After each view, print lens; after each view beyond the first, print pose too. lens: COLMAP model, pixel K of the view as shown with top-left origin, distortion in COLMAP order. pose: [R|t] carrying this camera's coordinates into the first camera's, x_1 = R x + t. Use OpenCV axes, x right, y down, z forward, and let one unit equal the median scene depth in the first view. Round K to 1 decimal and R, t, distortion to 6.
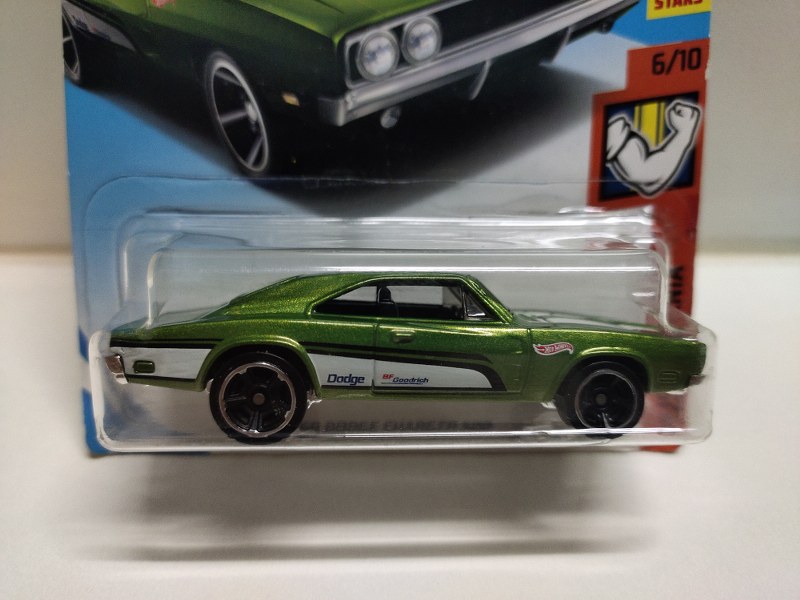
lens RADIAL K [[622.2, 0, 400.0], [0, 622.2, 300.0], [0, 0, 1]] dist [-0.007551, -0.011967]
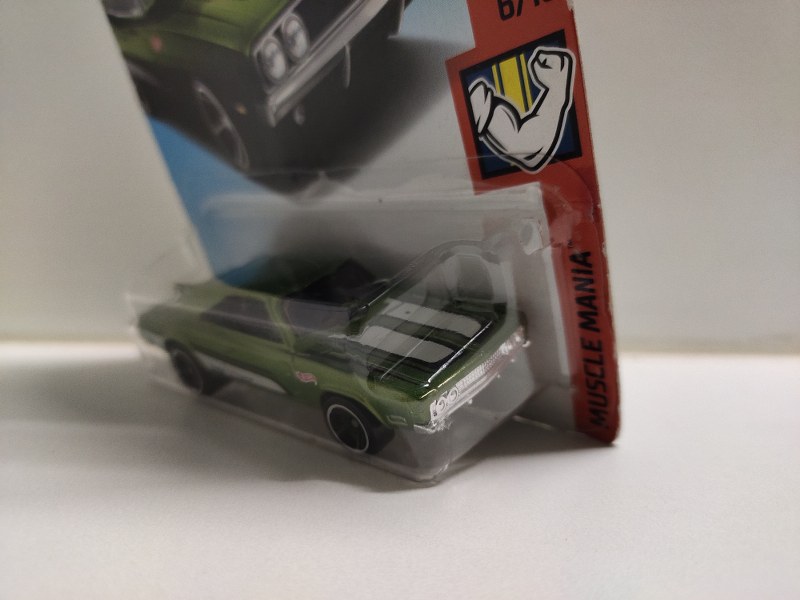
lens RADIAL K [[622.2, 0, 400.0], [0, 622.2, 300.0], [0, 0, 1]] dist [-0.007551, -0.011967]
pose [[0.714808, 0.114522, -0.689880, 0.878457], [0.166173, 0.930429, 0.326632, -0.312230], [0.679291, -0.348118, 0.646048, 0.299978]]
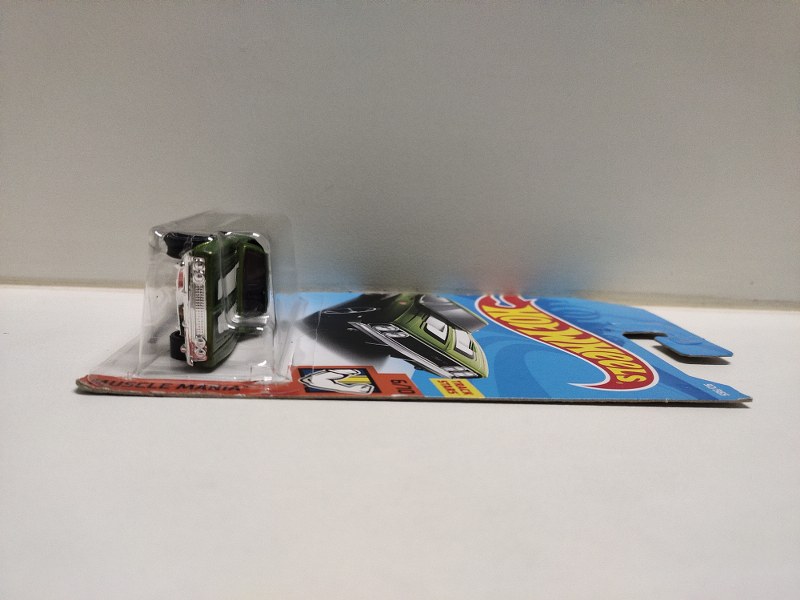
lens RADIAL K [[622.2, 0, 400.0], [0, 622.2, 300.0], [0, 0, 1]] dist [-0.007551, -0.011967]
pose [[0.095762, 0.166441, -0.981390, 1.709319], [-0.978850, -0.163312, -0.123211, -0.188816], [-0.180781, 0.972433, 0.147282, 0.618681]]
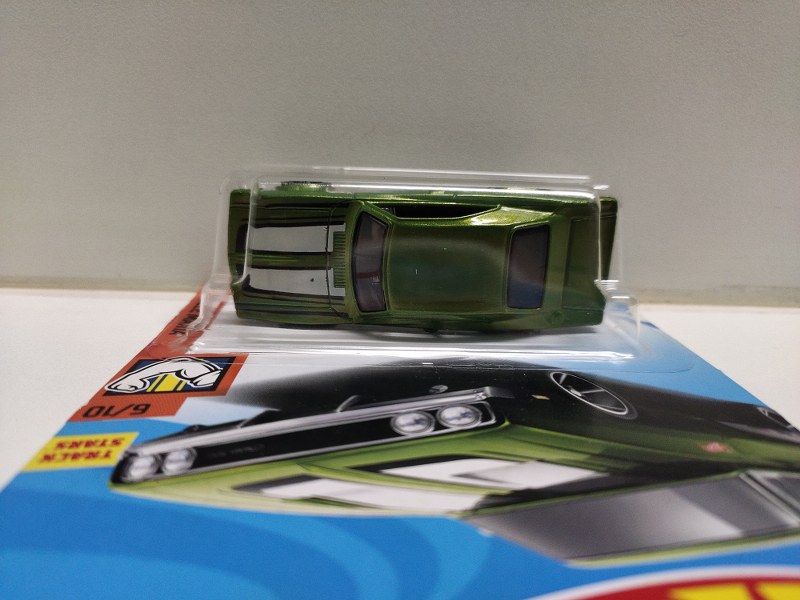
lens RADIAL K [[622.2, 0, 400.0], [0, 622.2, 300.0], [0, 0, 1]] dist [-0.007551, -0.011967]
pose [[-0.995412, -0.071968, -0.063057, 0.117616], [-0.029479, -0.396289, 0.917653, -1.127424], [-0.091030, 0.915301, 0.392349, 0.476536]]
